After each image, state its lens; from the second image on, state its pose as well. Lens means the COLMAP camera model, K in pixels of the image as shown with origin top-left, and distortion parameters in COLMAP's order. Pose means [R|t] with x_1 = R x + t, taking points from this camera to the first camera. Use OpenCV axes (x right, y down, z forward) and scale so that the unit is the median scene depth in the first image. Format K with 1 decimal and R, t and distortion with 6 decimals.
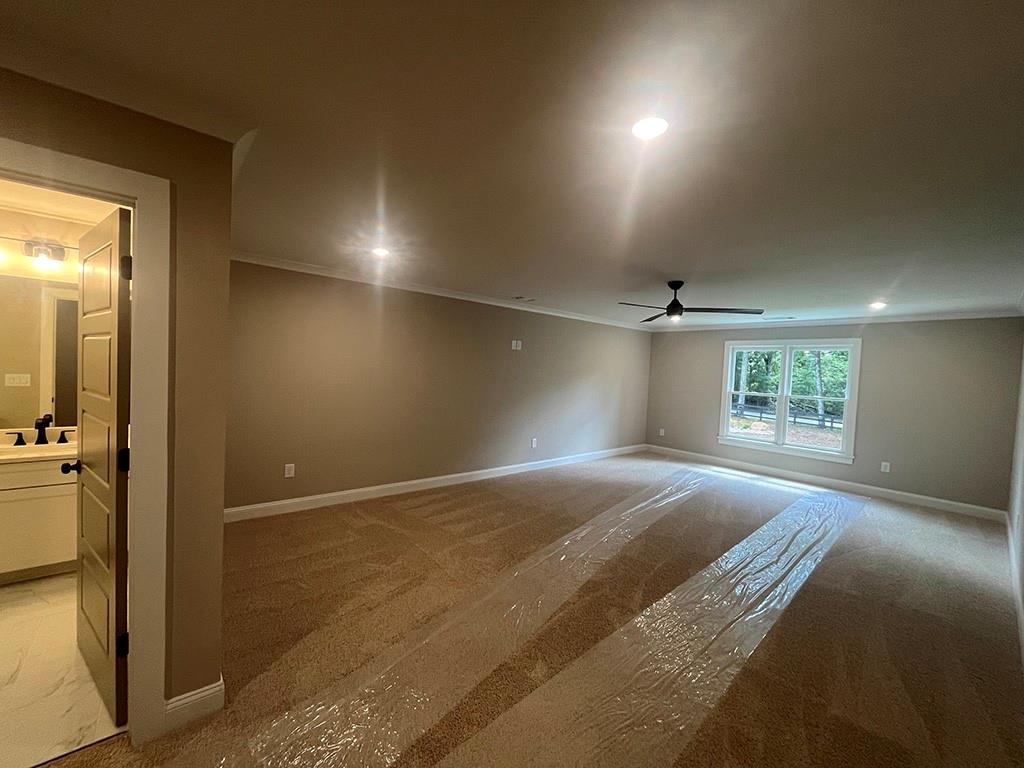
lens RADIAL K [[412.2, 0, 510.7], [0, 412.2, 382.2], [0, 0, 1]] dist [-0.001438, 0.000394]
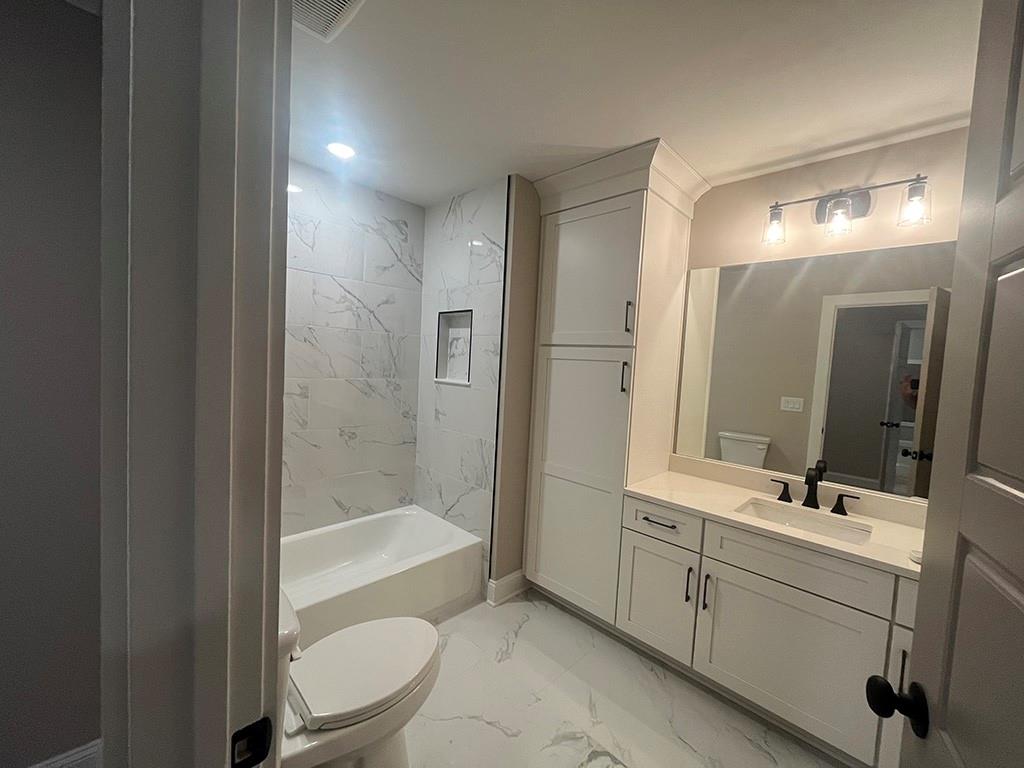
lens RADIAL K [[412.2, 0, 509.6], [0, 412.2, 385.6], [0, 0, 1]] dist [-0.001438, 0.000394]
pose [[0.091963, 0.019194, -0.995577, -0.520778], [-0.083842, 0.996413, 0.011465, -0.006006], [0.992226, 0.082417, 0.093243, 0.437094]]
